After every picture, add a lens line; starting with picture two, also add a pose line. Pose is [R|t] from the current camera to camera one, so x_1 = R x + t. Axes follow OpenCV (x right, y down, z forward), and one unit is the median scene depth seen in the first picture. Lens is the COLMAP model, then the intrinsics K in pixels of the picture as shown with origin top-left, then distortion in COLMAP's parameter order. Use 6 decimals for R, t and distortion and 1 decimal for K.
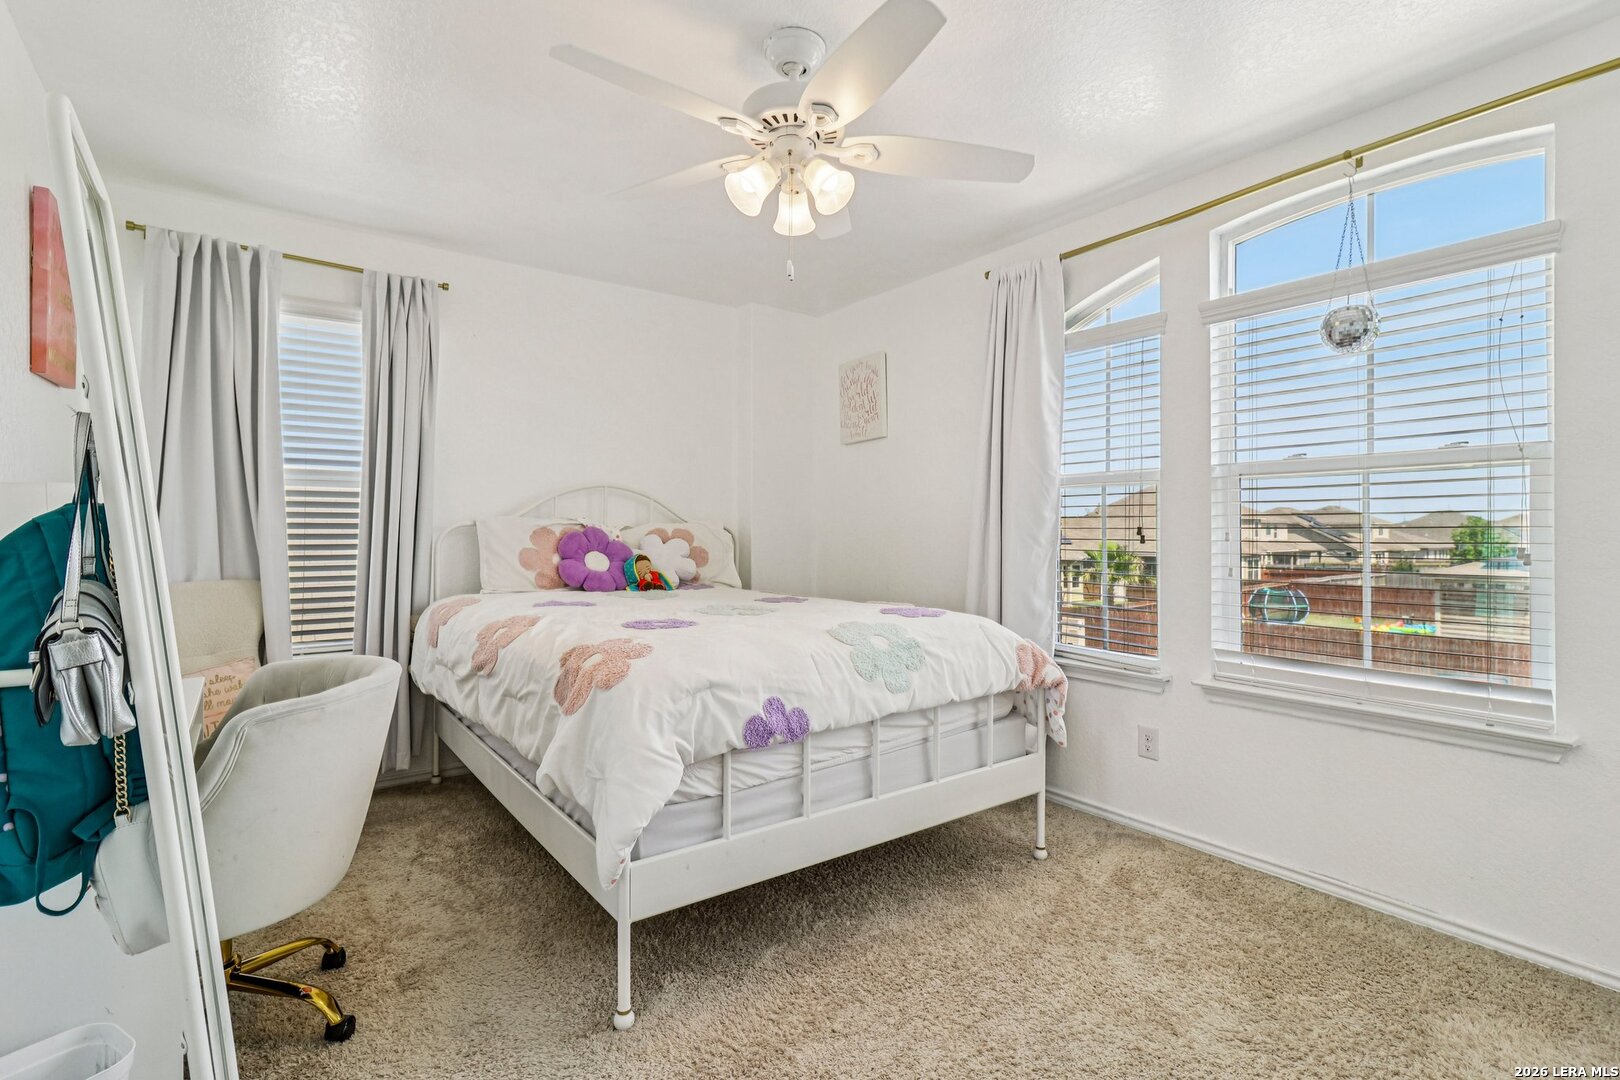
lens RADIAL K [[749.2, 0, 810.4], [0, 749.2, 536.2], [0, 0, 1]] dist [-0.000064, -0.000094]
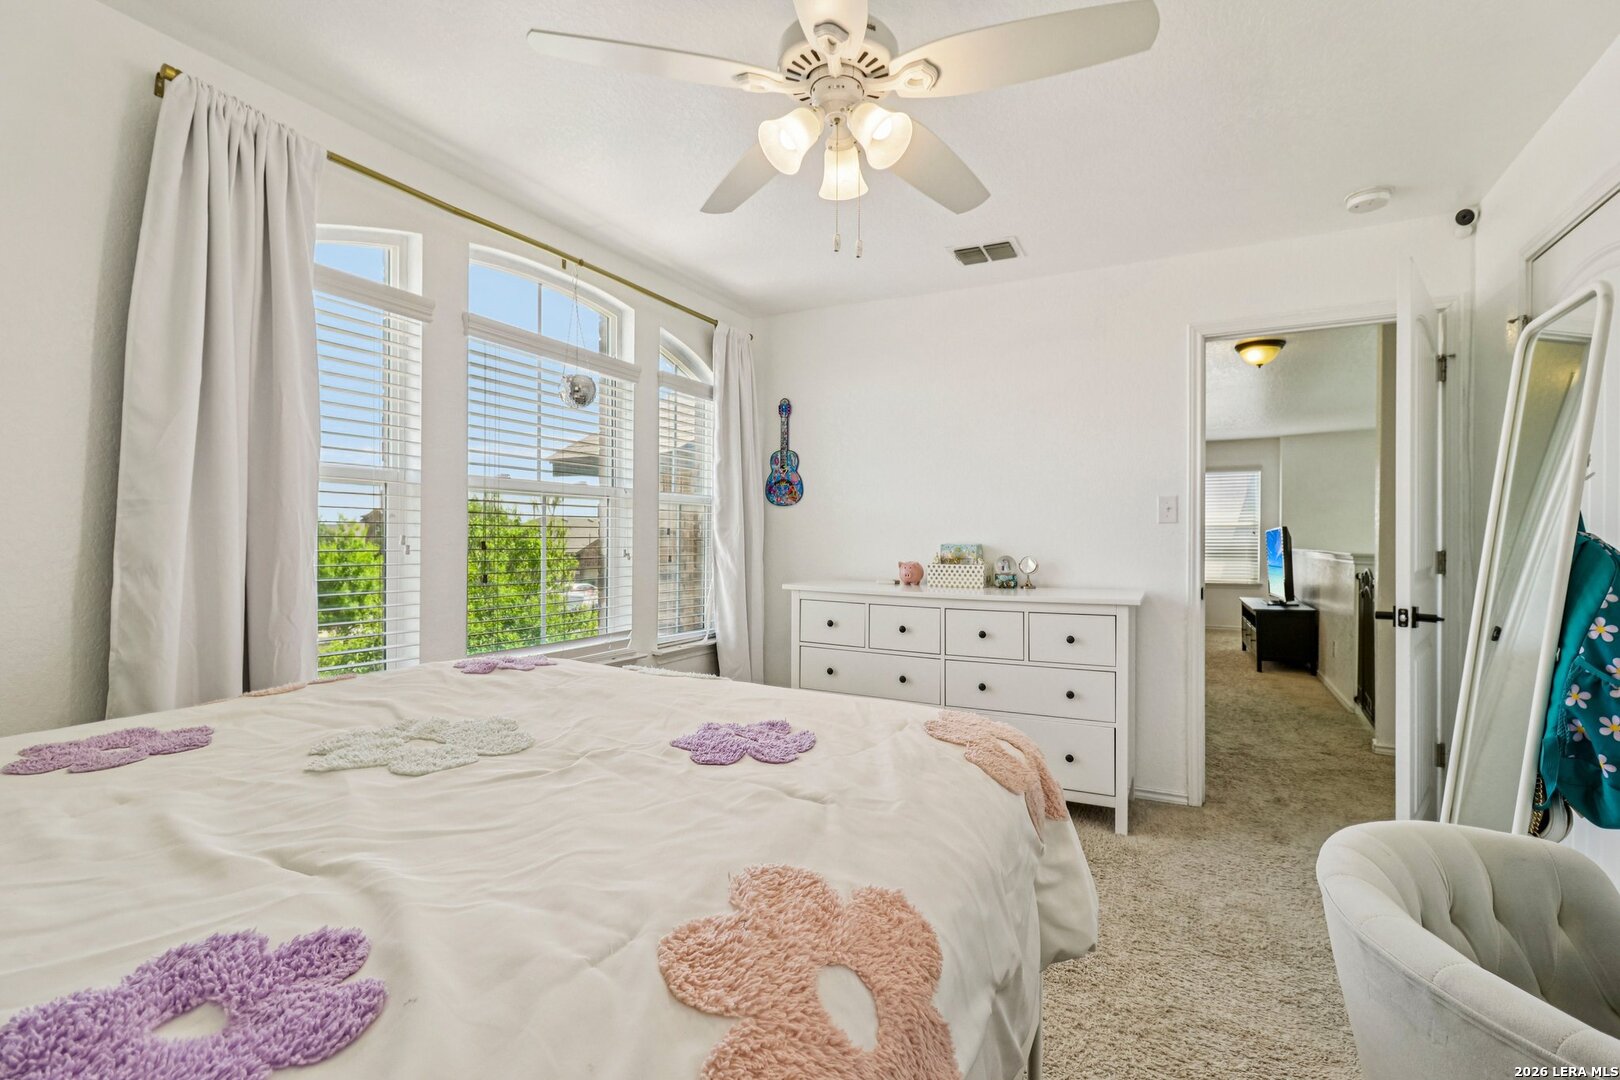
lens RADIAL K [[749.2, 0, 811.2], [0, 749.2, 537.2], [0, 0, 1]] dist [-0.000064, -0.000094]
pose [[-0.430037, -0.013687, 0.902708, -0.628802], [-0.012754, 0.999877, 0.009084, -0.028113], [-0.902721, -0.007607, -0.430159, 1.098149]]
